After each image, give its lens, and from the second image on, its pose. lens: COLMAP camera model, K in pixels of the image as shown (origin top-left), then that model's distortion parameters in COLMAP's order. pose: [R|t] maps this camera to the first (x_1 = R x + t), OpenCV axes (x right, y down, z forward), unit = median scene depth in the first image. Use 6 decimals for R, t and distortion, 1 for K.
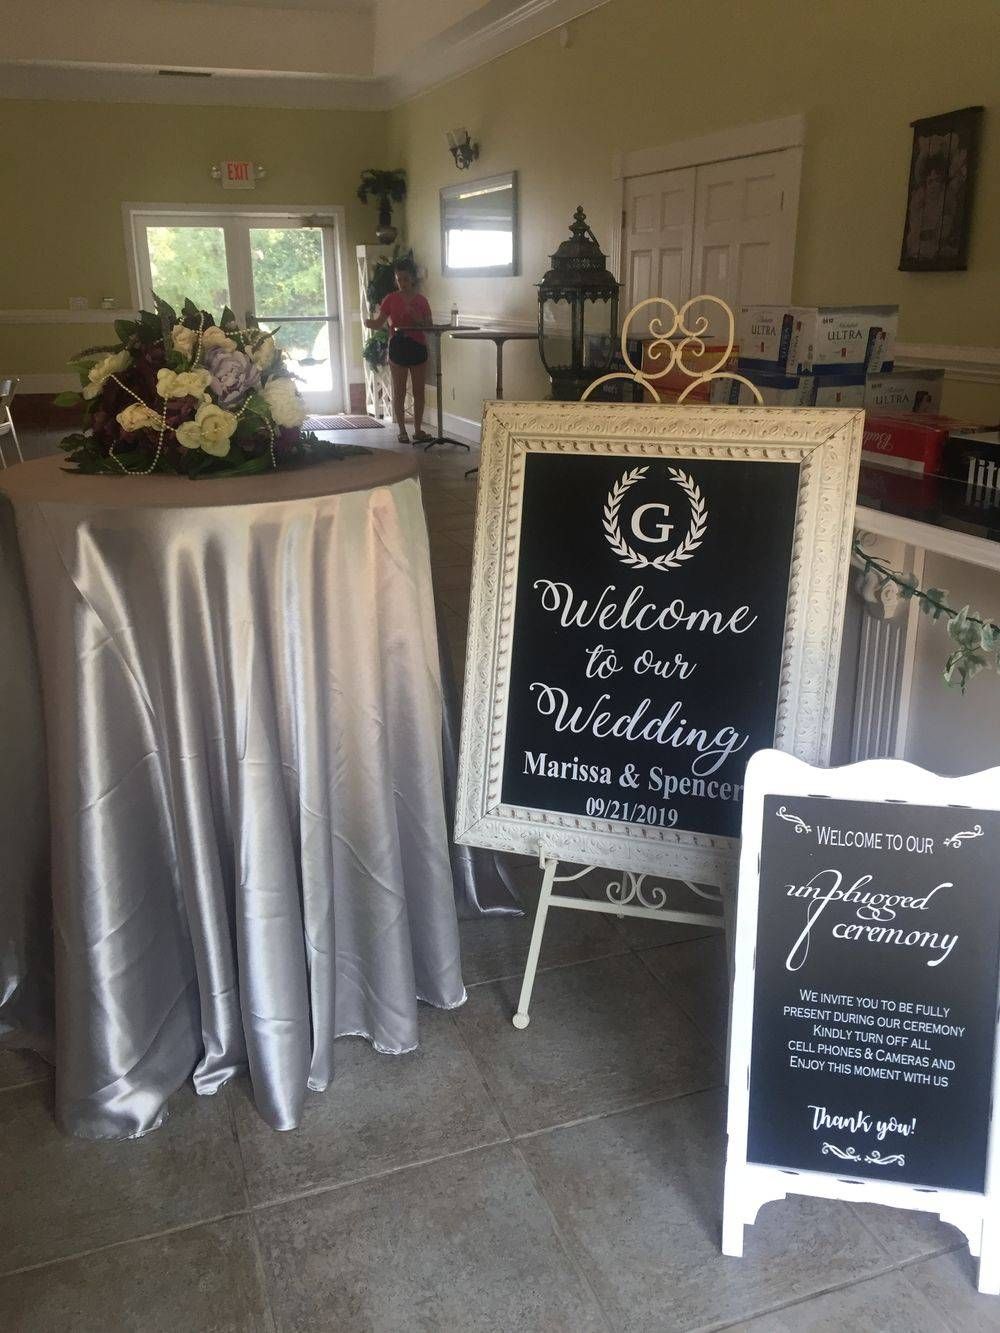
lens RADIAL K [[1139.5, 0, 496.8], [0, 1139.5, 675.5], [0, 0, 1]] dist [0.092865, -0.126756]
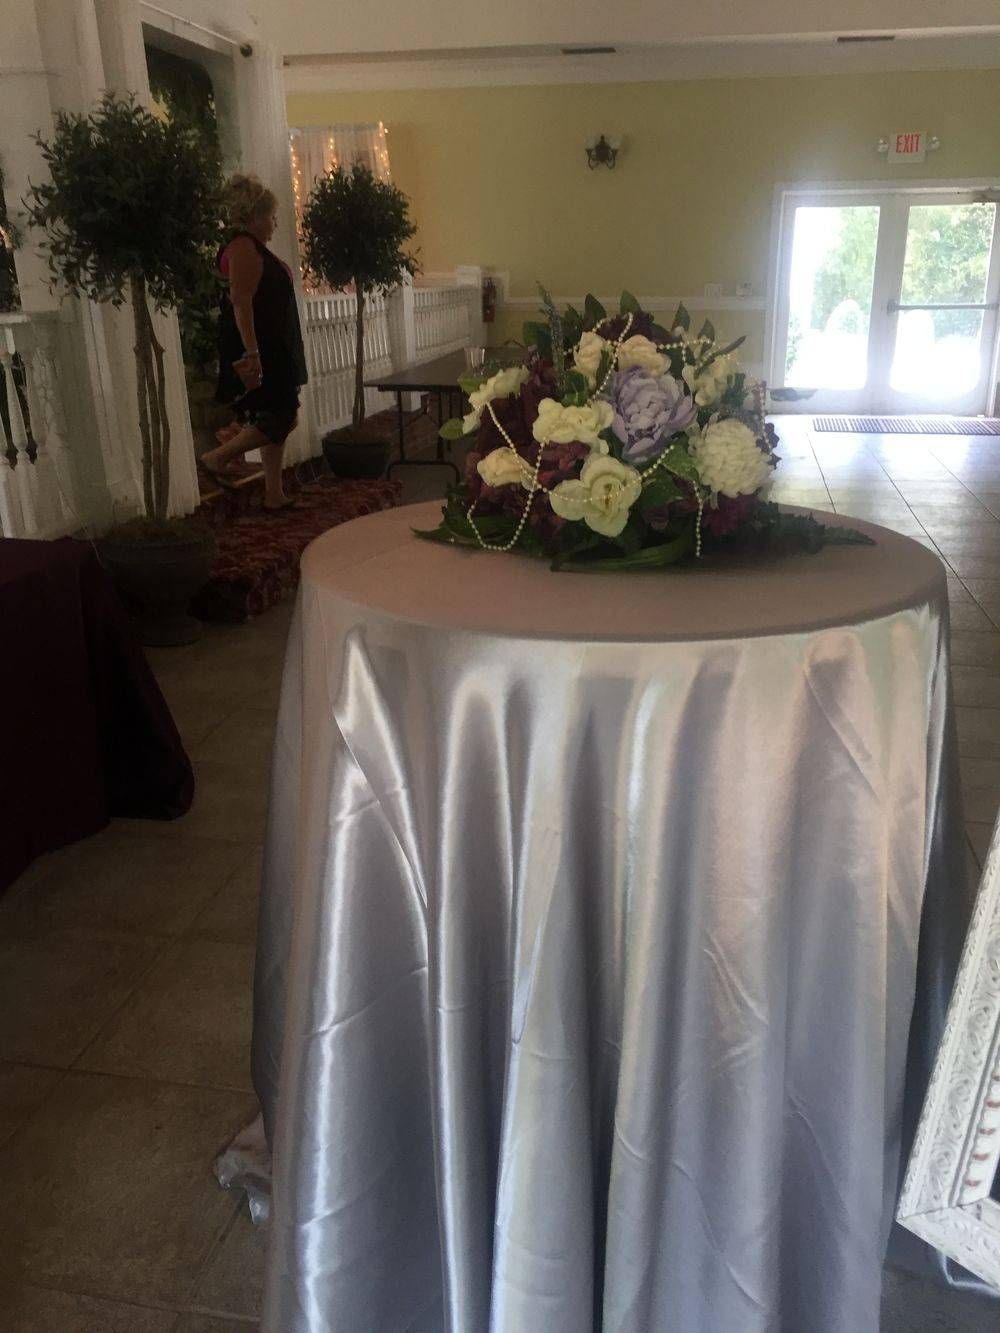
lens RADIAL K [[1153.1, 0, 500.0], [0, 1153.1, 666.5], [0, 0, 1]] dist [0.065429, -0.090667]
pose [[0.861527, 0.167570, -0.479262, 0.030311], [-0.166382, 0.985020, 0.045312, -0.138036], [0.479675, 0.040703, 0.876501, 0.404445]]
